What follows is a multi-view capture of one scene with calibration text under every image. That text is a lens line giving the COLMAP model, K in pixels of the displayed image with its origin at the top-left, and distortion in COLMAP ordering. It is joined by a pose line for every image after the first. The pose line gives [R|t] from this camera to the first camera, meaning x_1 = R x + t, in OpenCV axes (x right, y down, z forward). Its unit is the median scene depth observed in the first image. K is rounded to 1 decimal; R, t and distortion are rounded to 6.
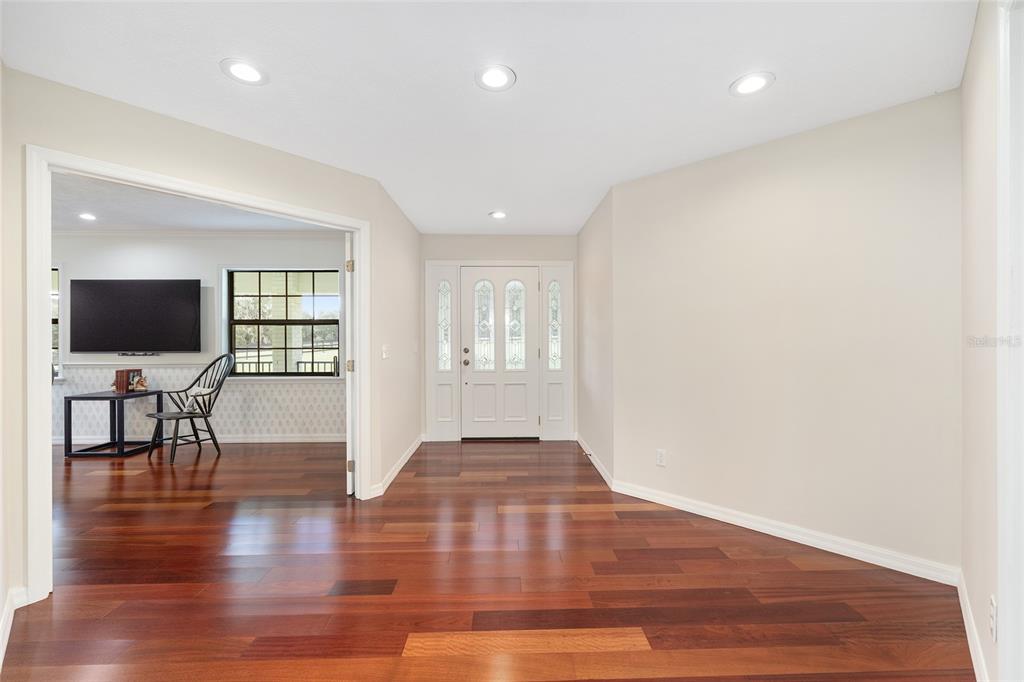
lens RADIAL K [[413.5, 0, 513.1], [0, 413.5, 333.2], [0, 0, 1]] dist [-0.000846, -0.000475]
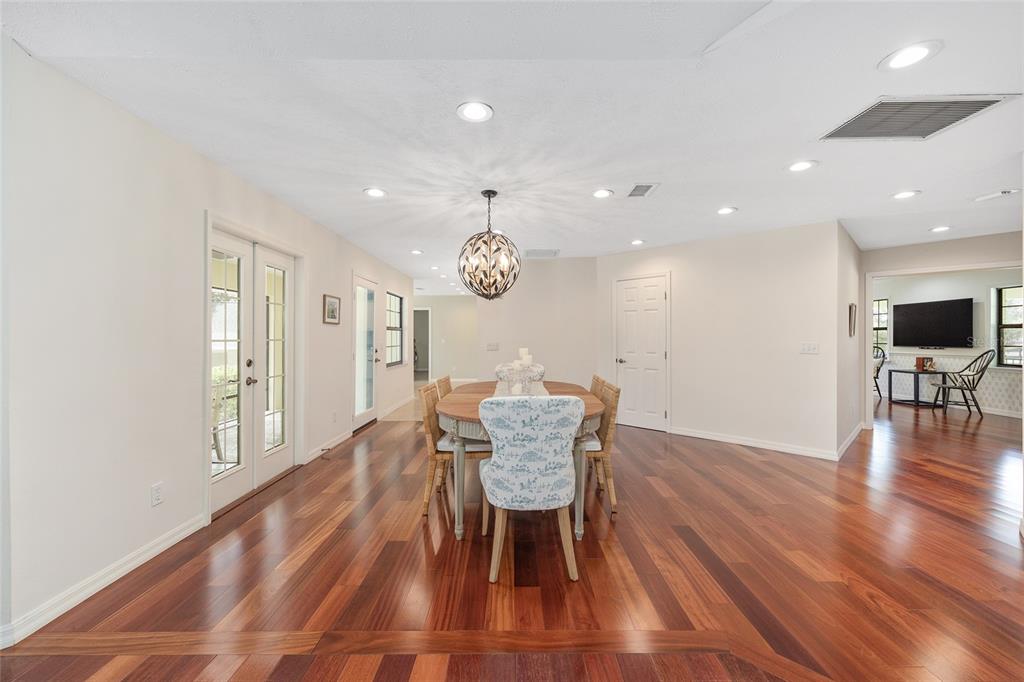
lens RADIAL K [[413.5, 0, 511.5], [0, 413.5, 334.8], [0, 0, 1]] dist [-0.000846, -0.000475]
pose [[-0.037237, -0.008017, -0.999274, 0.759422], [-0.000513, 0.999968, -0.008004, 0.012633], [0.999306, 0.000215, -0.037240, -0.569074]]
